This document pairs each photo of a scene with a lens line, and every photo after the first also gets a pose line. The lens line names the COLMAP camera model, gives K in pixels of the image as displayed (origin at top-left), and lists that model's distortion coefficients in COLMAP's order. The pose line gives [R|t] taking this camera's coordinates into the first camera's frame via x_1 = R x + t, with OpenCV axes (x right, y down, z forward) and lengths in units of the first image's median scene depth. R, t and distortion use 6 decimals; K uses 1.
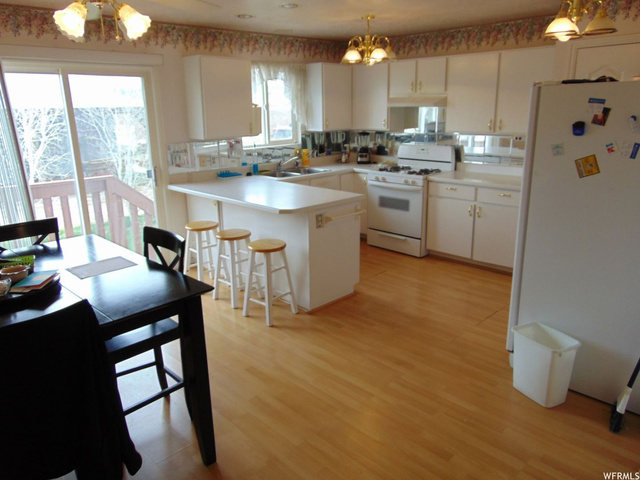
lens RADIAL K [[468.1, 0, 320.0], [0, 468.1, 240.0], [0, 0, 1]] dist [0.003488, 0.005798]
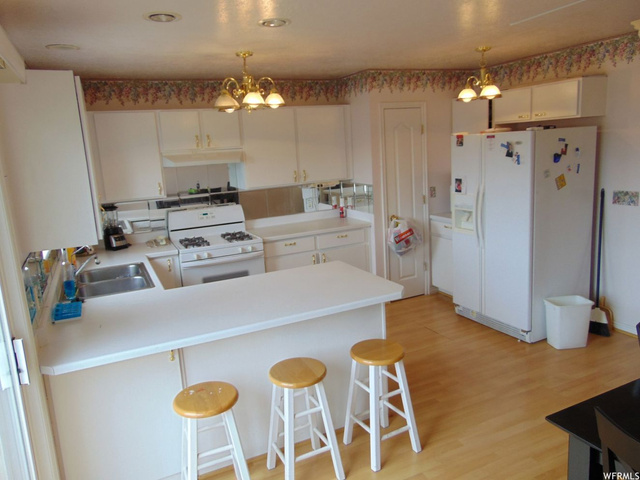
lens RADIAL K [[468.1, 0, 320.0], [0, 468.1, 240.0], [0, 0, 1]] dist [0.003488, 0.005798]
pose [[0.350640, -0.185006, 0.918055, -0.888959], [0.314102, 0.946744, 0.070820, -0.259057], [-0.882265, 0.263530, 0.390077, 0.895492]]
